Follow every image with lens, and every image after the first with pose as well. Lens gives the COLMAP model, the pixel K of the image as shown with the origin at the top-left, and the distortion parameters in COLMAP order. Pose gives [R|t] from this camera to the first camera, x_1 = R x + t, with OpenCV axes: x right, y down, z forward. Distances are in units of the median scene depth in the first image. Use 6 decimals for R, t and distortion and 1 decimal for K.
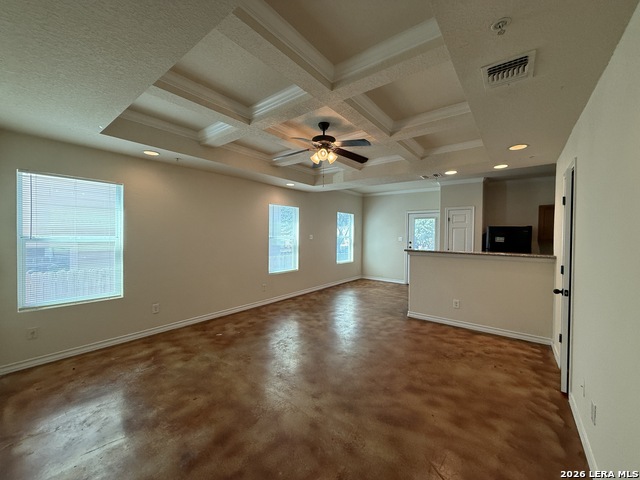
lens RADIAL K [[254.7, 0, 318.8], [0, 254.7, 240.5], [0, 0, 1]] dist [-0.000288, 0.000407]
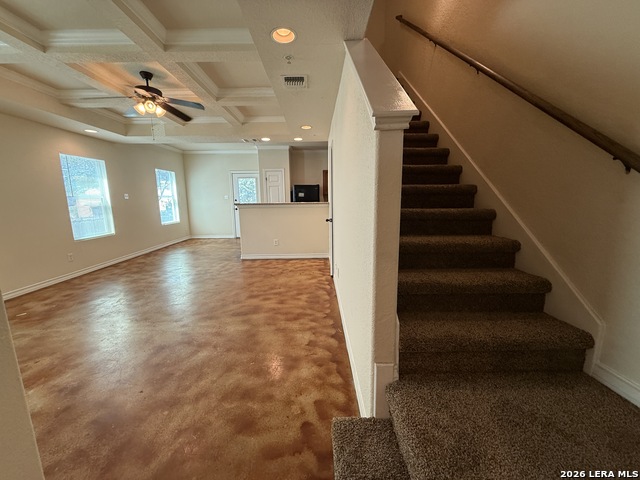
lens RADIAL K [[254.7, 0, 318.5], [0, 254.7, 240.0], [0, 0, 1]] dist [-0.000288, 0.000407]
pose [[0.782306, -0.123677, 0.610492, -0.117887], [0.035661, 0.987375, 0.154332, 0.042721], [-0.621872, -0.098965, 0.776840, -0.206996]]
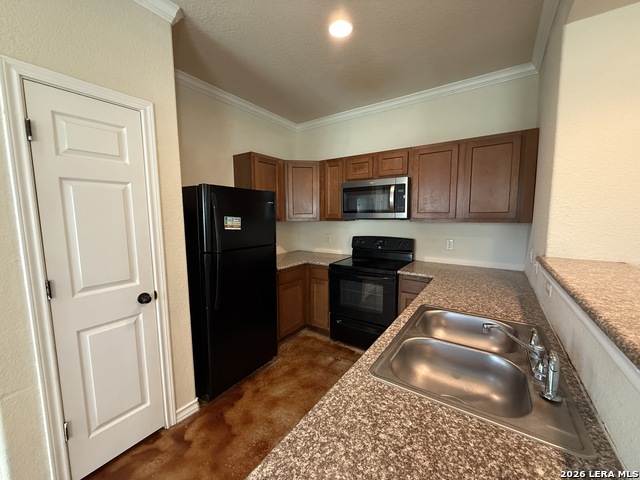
lens RADIAL K [[254.7, 0, 320.8], [0, 254.7, 240.7], [0, 0, 1]] dist [-0.000288, 0.000407]
pose [[-0.063370, -0.116087, 0.991215, 0.515522], [0.023805, 0.992753, 0.117789, -0.029760], [-0.997706, 0.031060, -0.060147, 1.368691]]
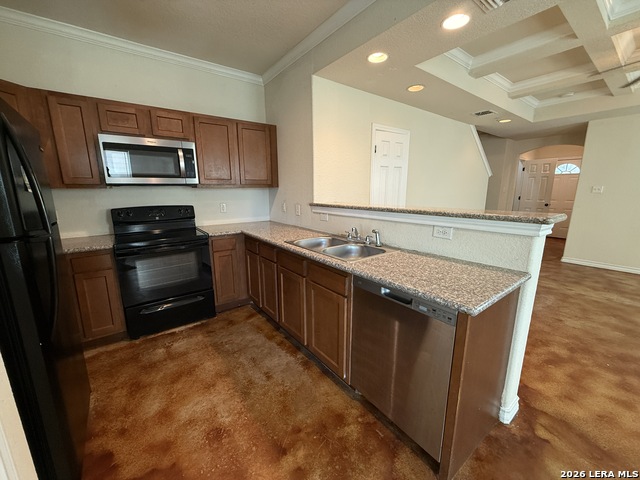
lens RADIAL K [[254.7, 0, 318.7], [0, 254.7, 239.6], [0, 0, 1]] dist [-0.000288, 0.000407]
pose [[-0.963361, -0.058899, 0.261659, 0.680590], [-0.000398, 0.975902, 0.218208, -0.005897], [-0.268206, 0.210109, -0.940170, 1.726354]]
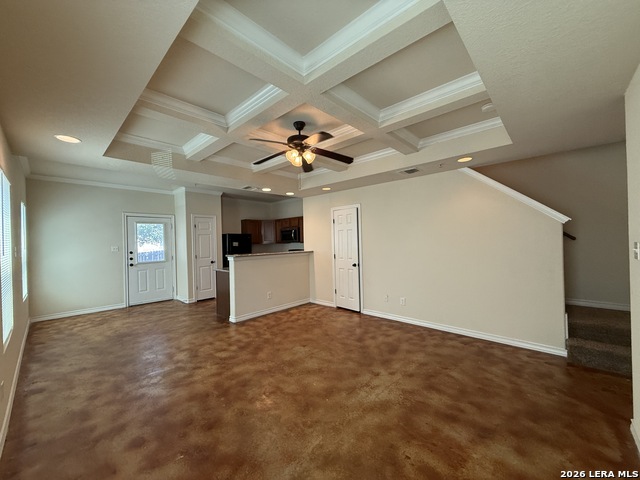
lens RADIAL K [[254.7, 0, 318.5], [0, 254.7, 239.8], [0, 0, 1]] dist [-0.000288, 0.000407]
pose [[0.089176, -0.010291, 0.995963, -0.779508], [0.043467, 0.999034, 0.006431, -0.023540], [-0.995067, 0.042718, 0.089537, 0.726911]]
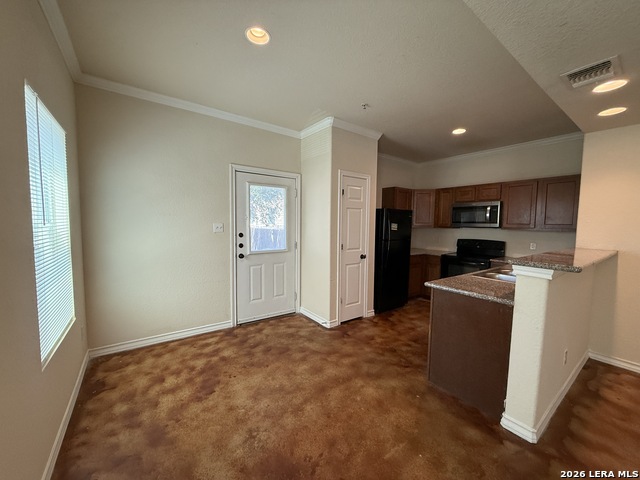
lens RADIAL K [[254.7, 0, 319.1], [0, 254.7, 240.9], [0, 0, 1]] dist [-0.000288, 0.000407]
pose [[0.277150, -0.076257, 0.957796, -0.088865], [0.005468, 0.996955, 0.077793, -0.033782], [-0.960811, -0.016323, 0.276722, 1.532880]]
